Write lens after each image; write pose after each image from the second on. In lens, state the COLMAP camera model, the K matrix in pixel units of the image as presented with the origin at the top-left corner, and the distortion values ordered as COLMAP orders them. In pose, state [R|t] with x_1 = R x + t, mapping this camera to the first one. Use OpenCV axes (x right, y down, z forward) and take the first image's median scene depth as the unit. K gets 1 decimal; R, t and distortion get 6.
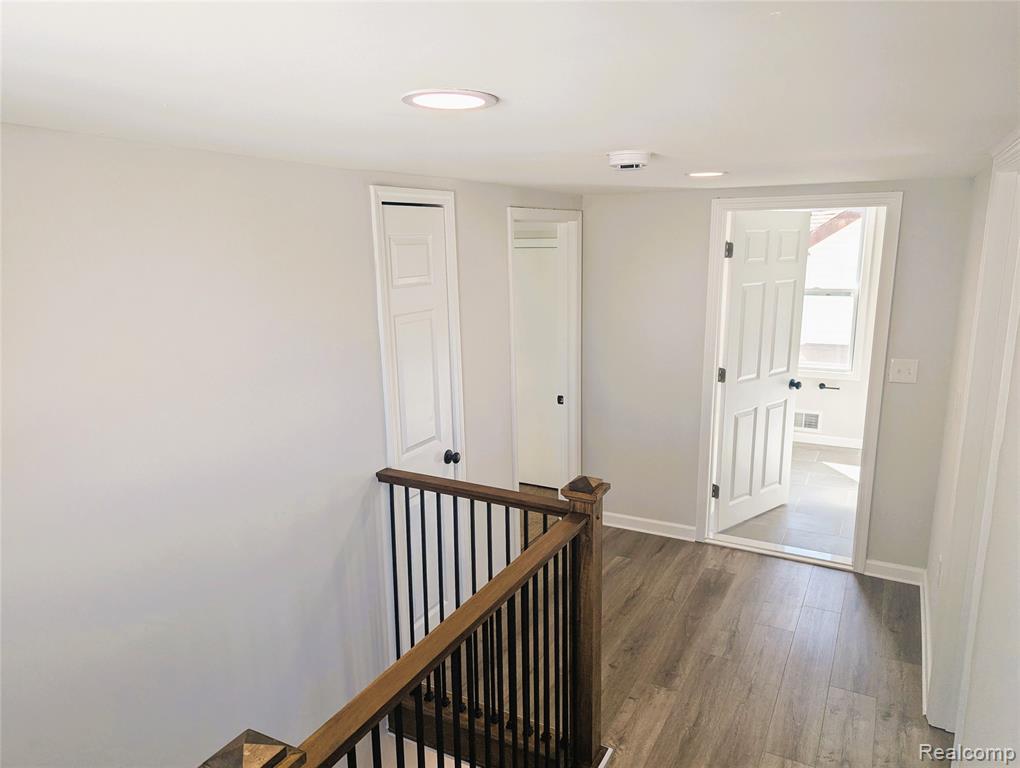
lens RADIAL K [[713.7, 0, 509.9], [0, 713.7, 387.1], [0, 0, 1]] dist [0.011712, -0.014804]
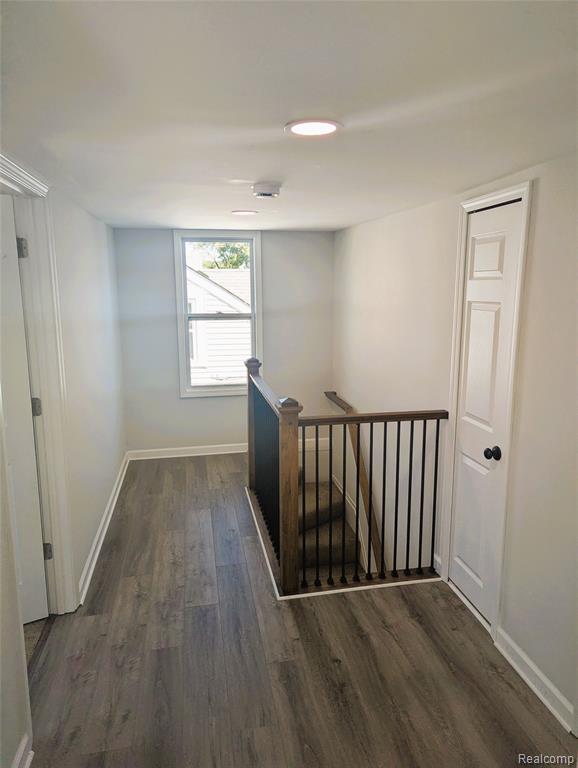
lens RADIAL K [[541.5, 0, 288.8], [0, 541.5, 382.8], [0, 0, 1]] dist [0.038008, -0.002072]
pose [[-0.781222, 0.130588, -0.610441, 0.649392], [-0.114448, 0.931338, 0.345703, -0.246500], [0.613672, 0.339935, -0.712637, 1.448008]]
